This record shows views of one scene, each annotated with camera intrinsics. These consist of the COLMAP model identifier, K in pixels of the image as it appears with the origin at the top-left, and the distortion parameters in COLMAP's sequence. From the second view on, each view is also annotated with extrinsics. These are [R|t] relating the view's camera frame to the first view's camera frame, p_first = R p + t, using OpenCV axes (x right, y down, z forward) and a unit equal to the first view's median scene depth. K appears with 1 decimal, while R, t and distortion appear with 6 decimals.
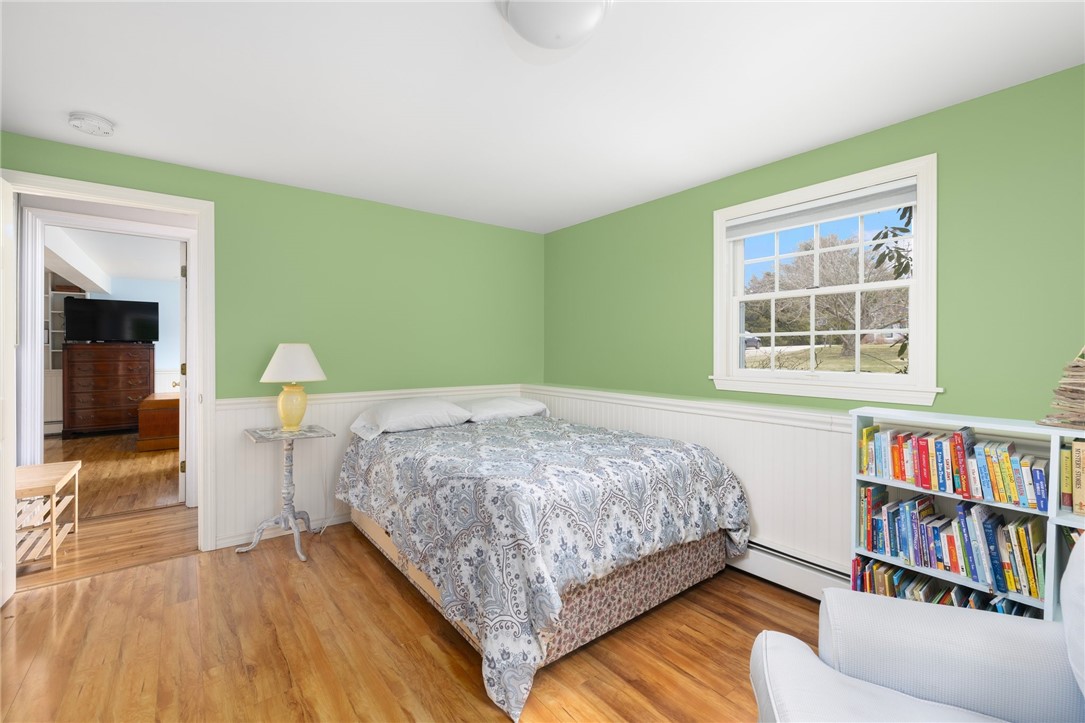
lens RADIAL K [[462.4, 0, 538.5], [0, 462.4, 350.1], [0, 0, 1]] dist [-0.000205, -0.000116]
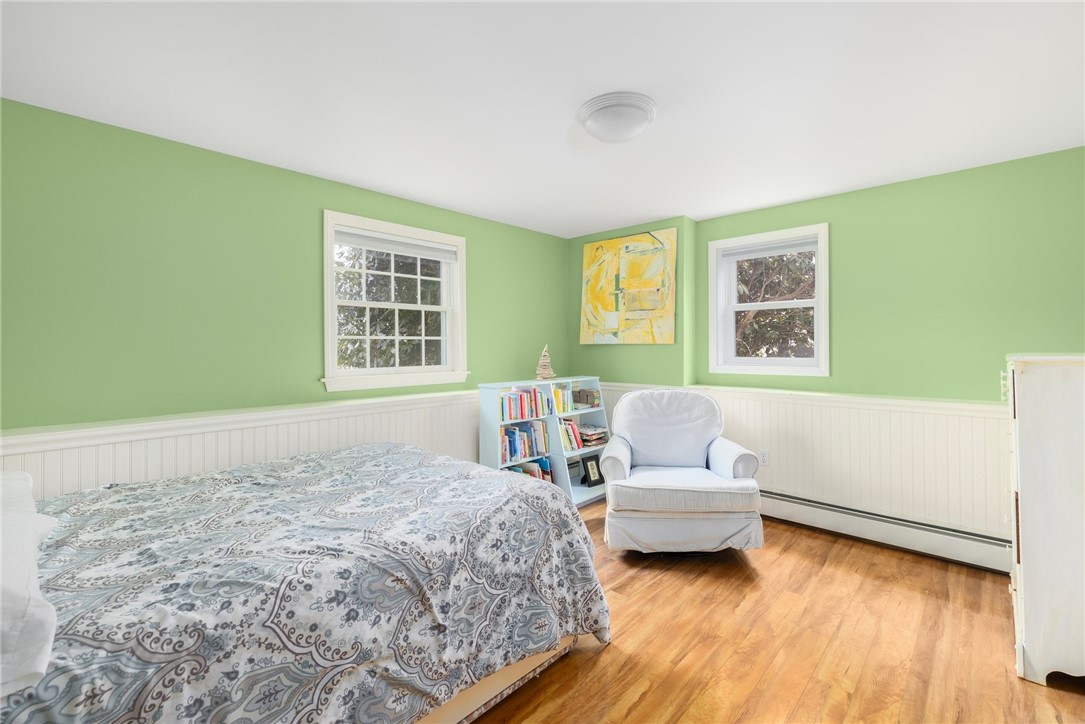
lens RADIAL K [[468.7, 0, 543.9], [0, 468.7, 347.9], [0, 0, 1]] dist [-0.000211, -0.000045]
pose [[-0.163982, 0.002215, 0.986461, -0.820654], [0.013018, 0.999915, -0.000081, -0.003399], [-0.986377, 0.012829, -0.163997, 0.874577]]
